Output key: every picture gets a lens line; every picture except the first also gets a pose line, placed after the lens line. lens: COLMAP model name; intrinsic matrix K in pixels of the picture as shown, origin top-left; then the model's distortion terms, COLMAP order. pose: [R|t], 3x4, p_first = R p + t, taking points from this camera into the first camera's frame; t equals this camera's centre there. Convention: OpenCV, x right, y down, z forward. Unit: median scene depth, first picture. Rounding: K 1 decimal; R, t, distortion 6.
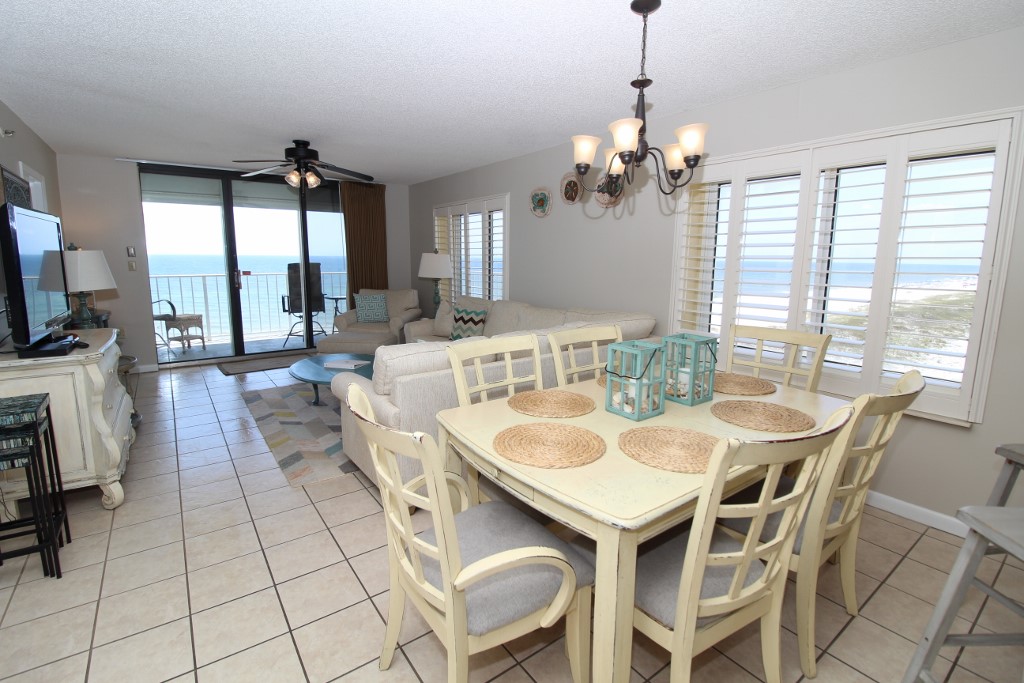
lens RADIAL K [[472.7, 0, 507.6], [0, 472.7, 329.6], [0, 0, 1]] dist [-0.002197, -0.000825]
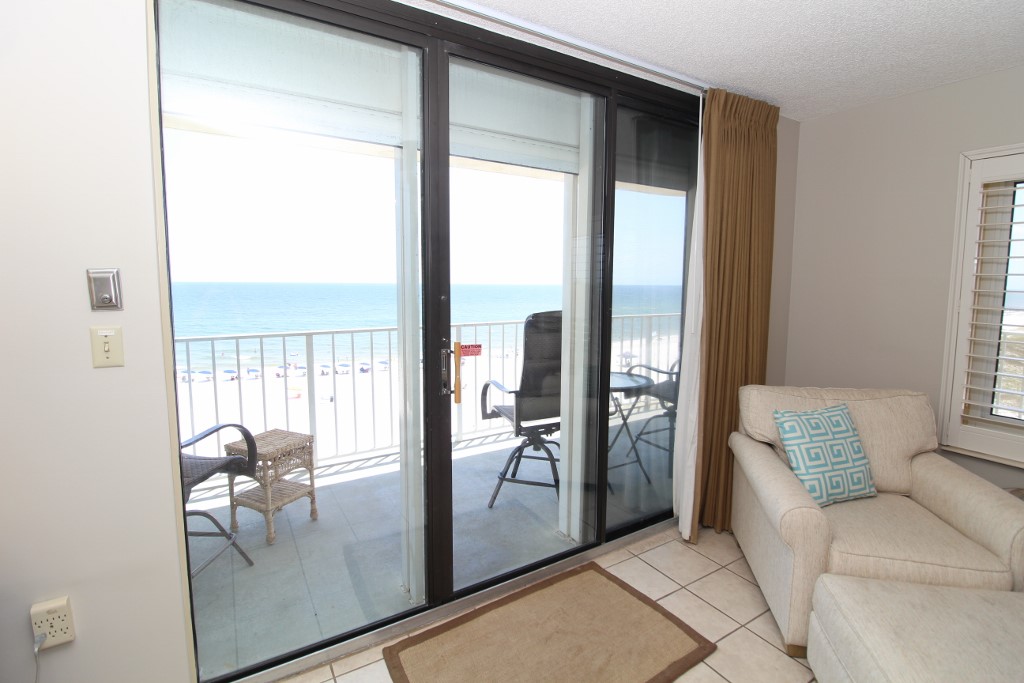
lens RADIAL K [[472.7, 0, 507.6], [0, 472.7, 329.6], [0, 0, 1]] dist [-0.002197, -0.000825]
pose [[0.996649, 0.002282, -0.081761, -0.446831], [-0.008116, 0.997437, -0.071090, -0.098854], [0.081389, 0.071515, 0.994113, 0.599645]]
